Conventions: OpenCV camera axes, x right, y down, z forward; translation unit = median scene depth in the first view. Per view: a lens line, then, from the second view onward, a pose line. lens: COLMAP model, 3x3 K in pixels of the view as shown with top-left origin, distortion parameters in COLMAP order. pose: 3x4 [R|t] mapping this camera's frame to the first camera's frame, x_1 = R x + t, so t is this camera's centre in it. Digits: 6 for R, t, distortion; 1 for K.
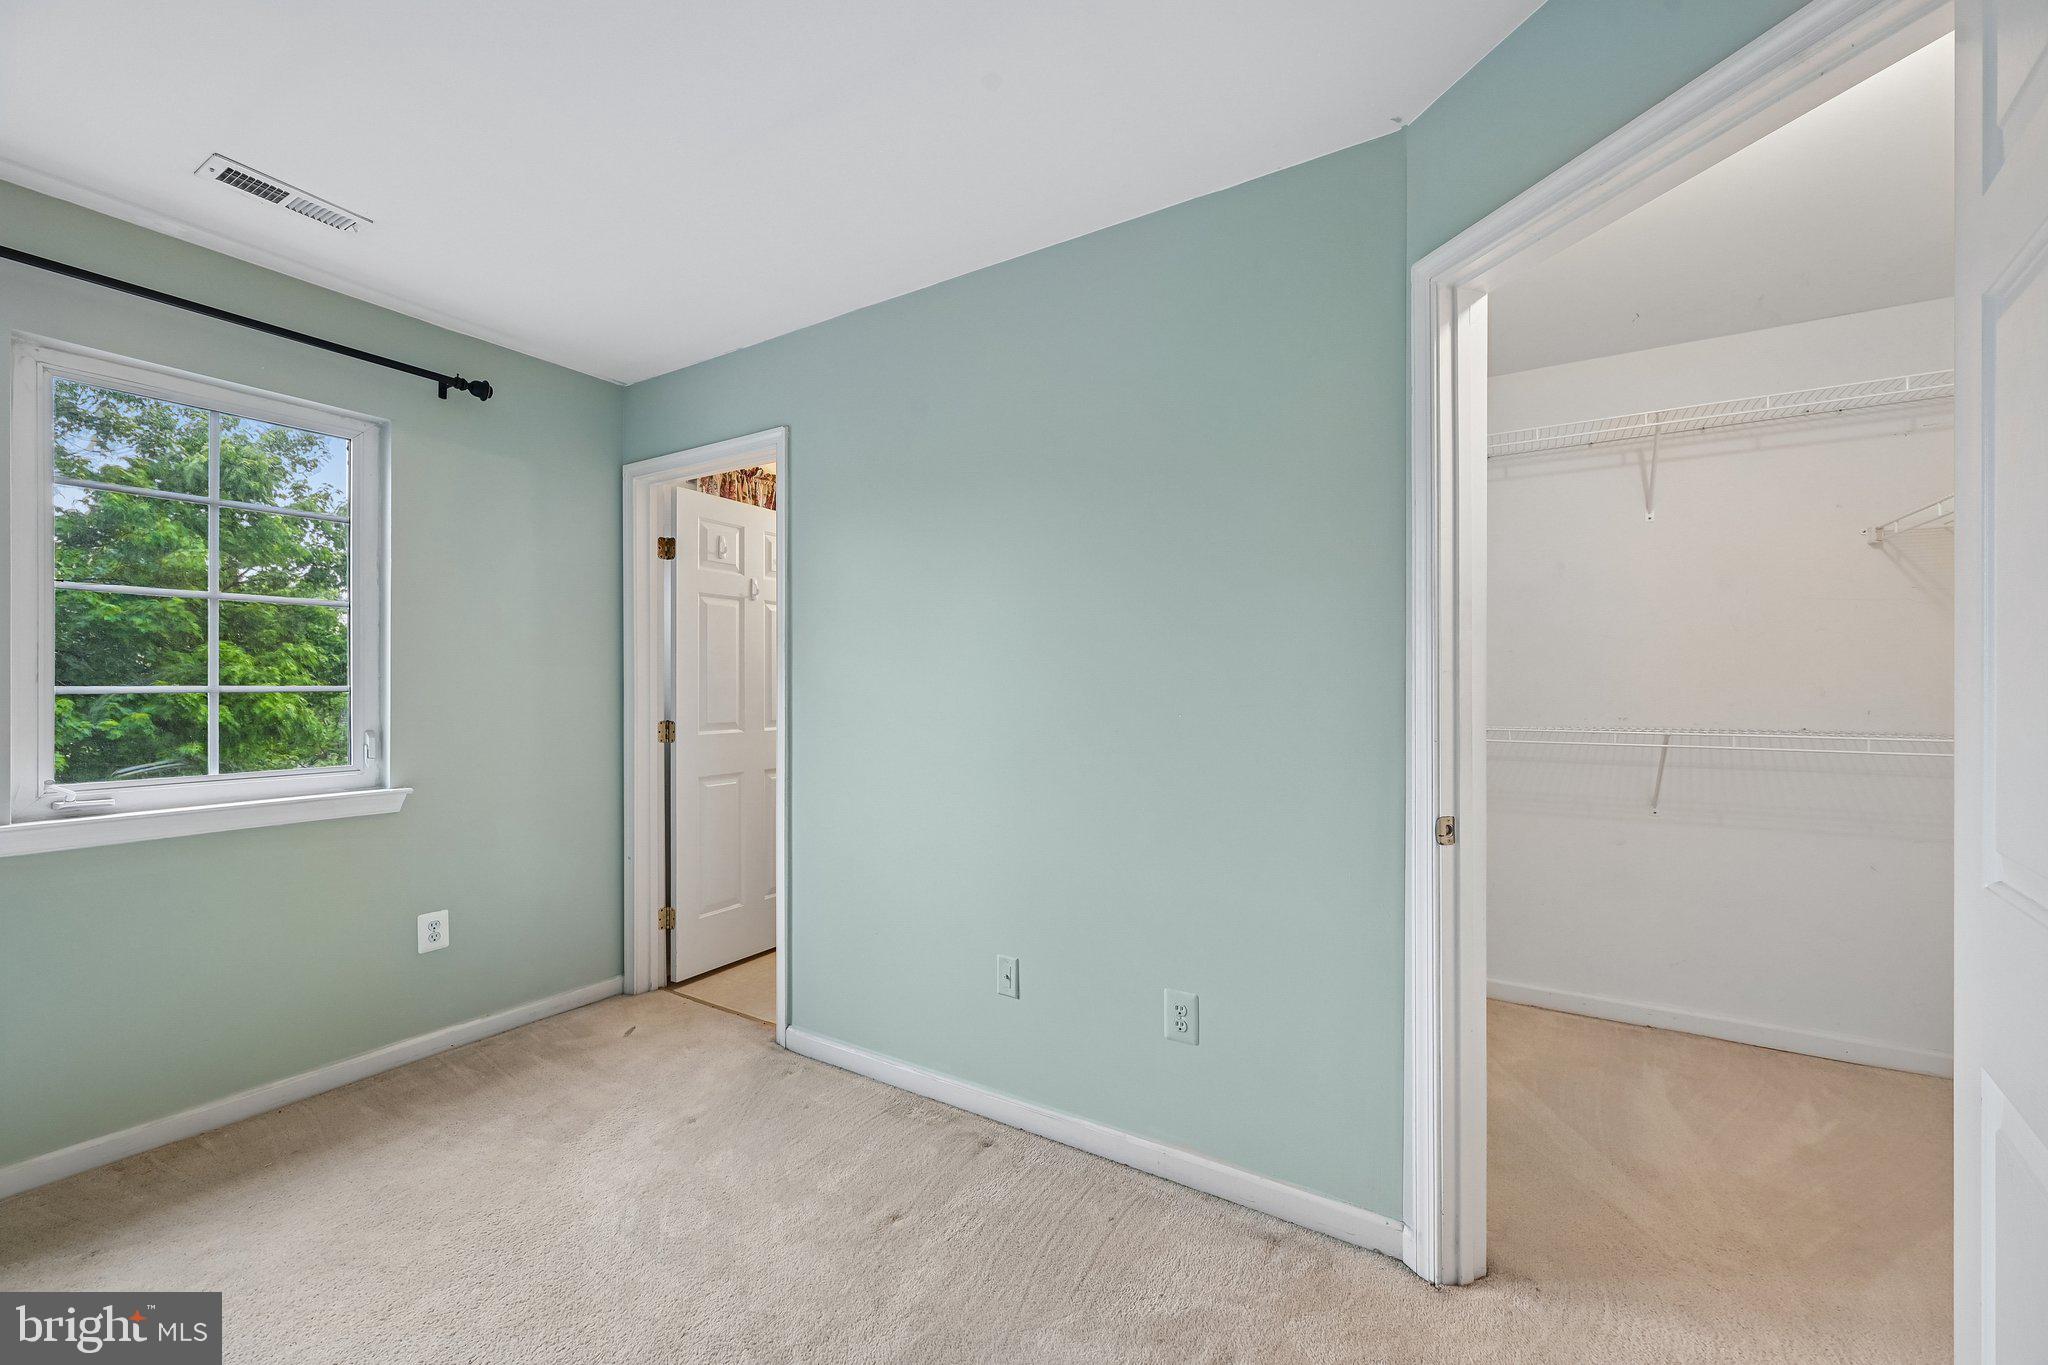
lens RADIAL K [[810.1, 0, 1031.4], [0, 810.1, 683.5], [0, 0, 1]] dist [0.000302, 0.000169]
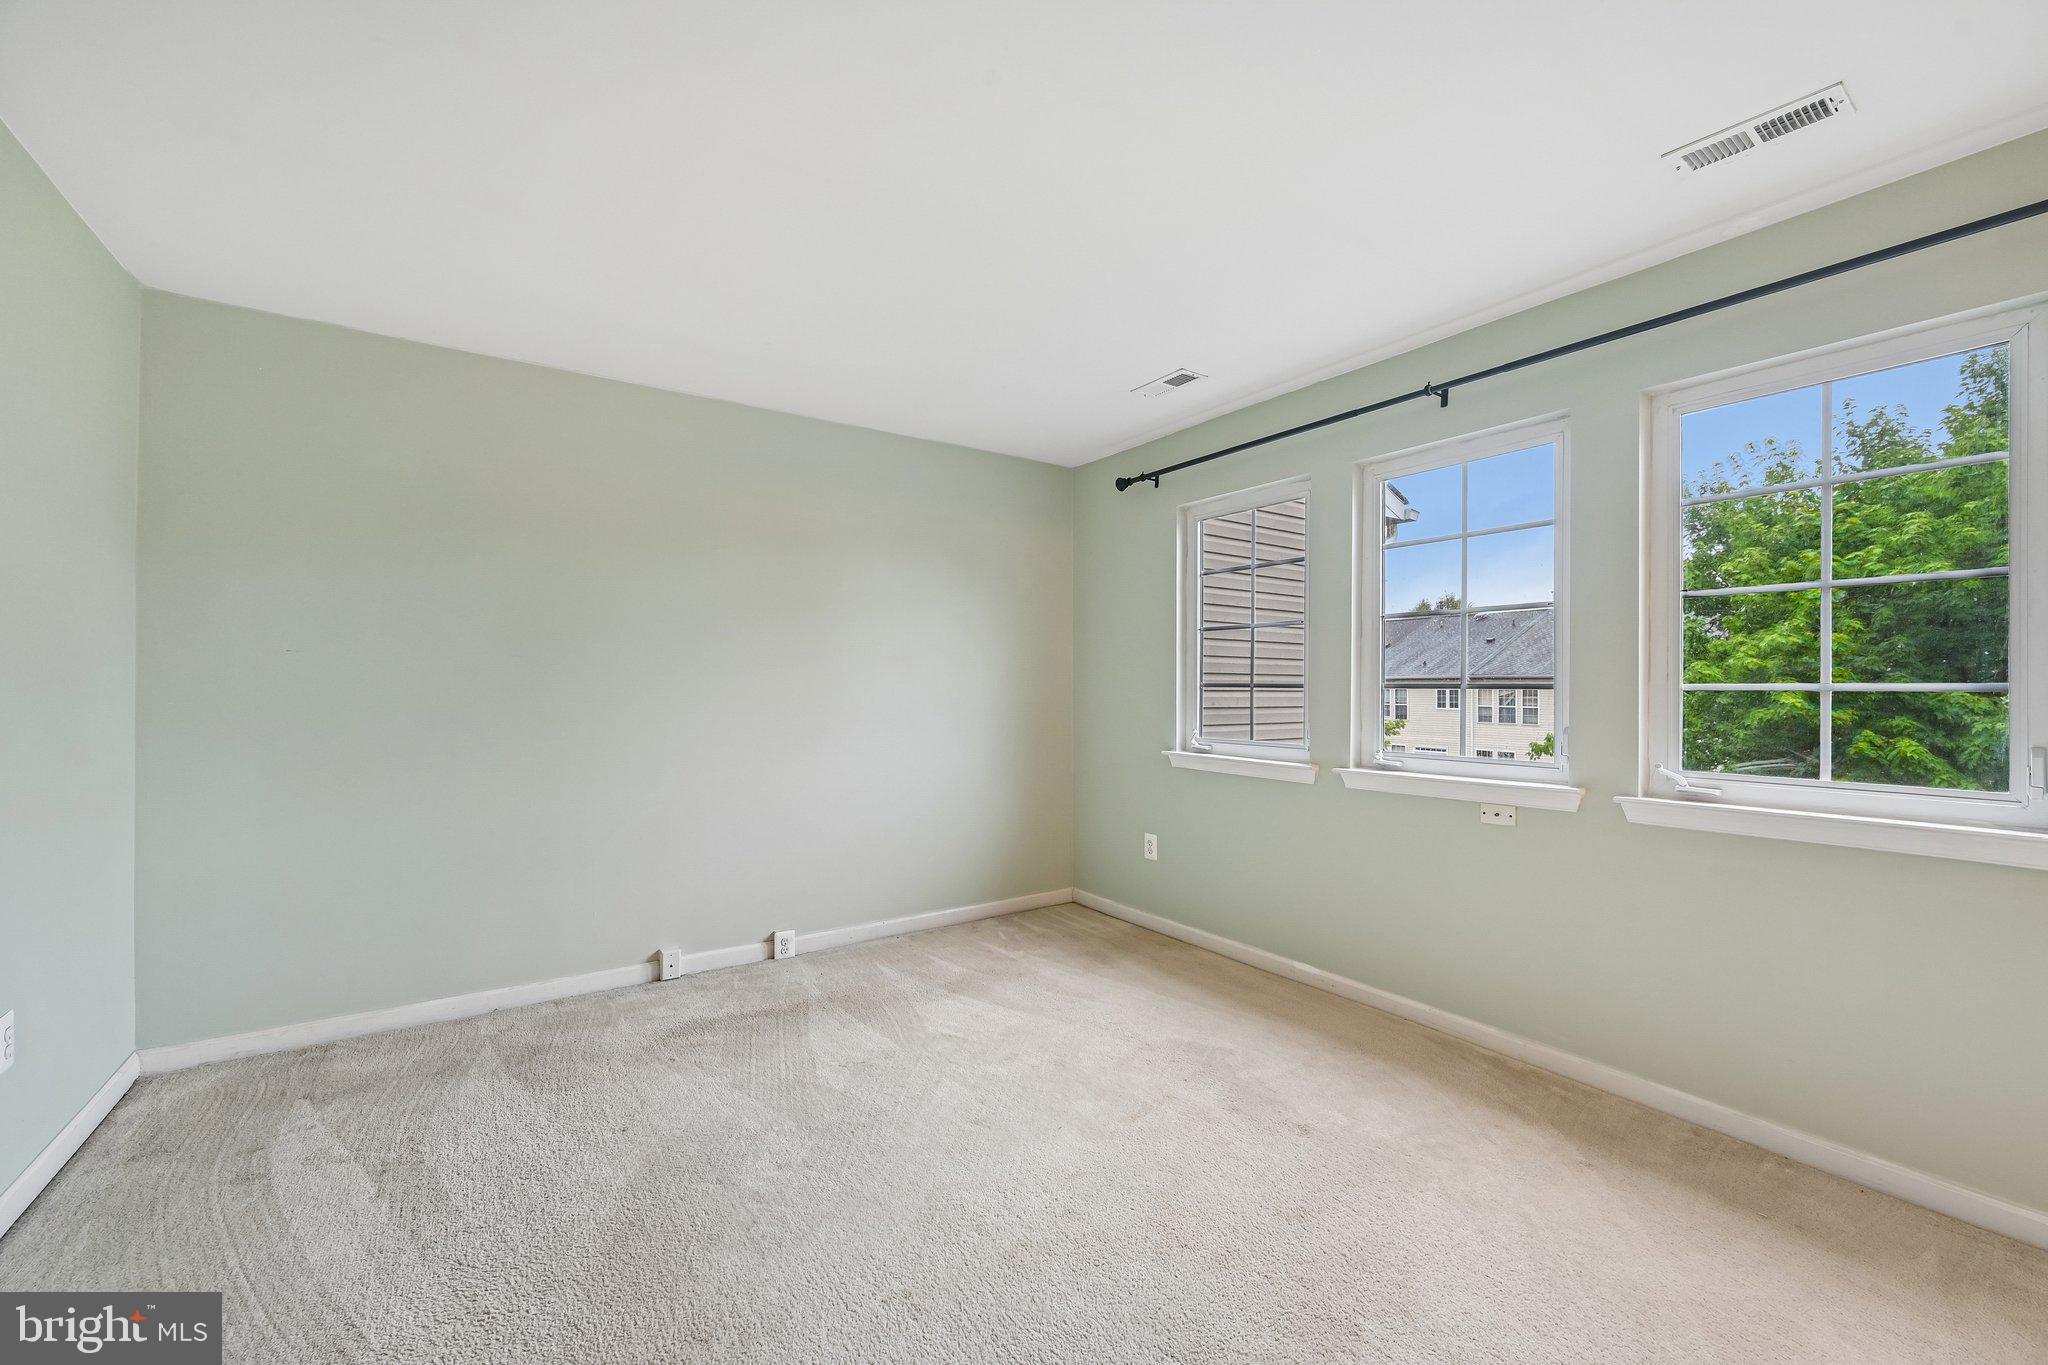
lens RADIAL K [[820.0, 0, 1055.6], [0, 820.0, 683.7], [0, 0, 1]] dist [0.015099, -0.000232]
pose [[-0.388360, -0.002918, -0.921503, 0.195276], [0.002599, 0.999988, -0.004262, 0.005198], [0.921504, -0.004050, -0.388348, 0.571778]]
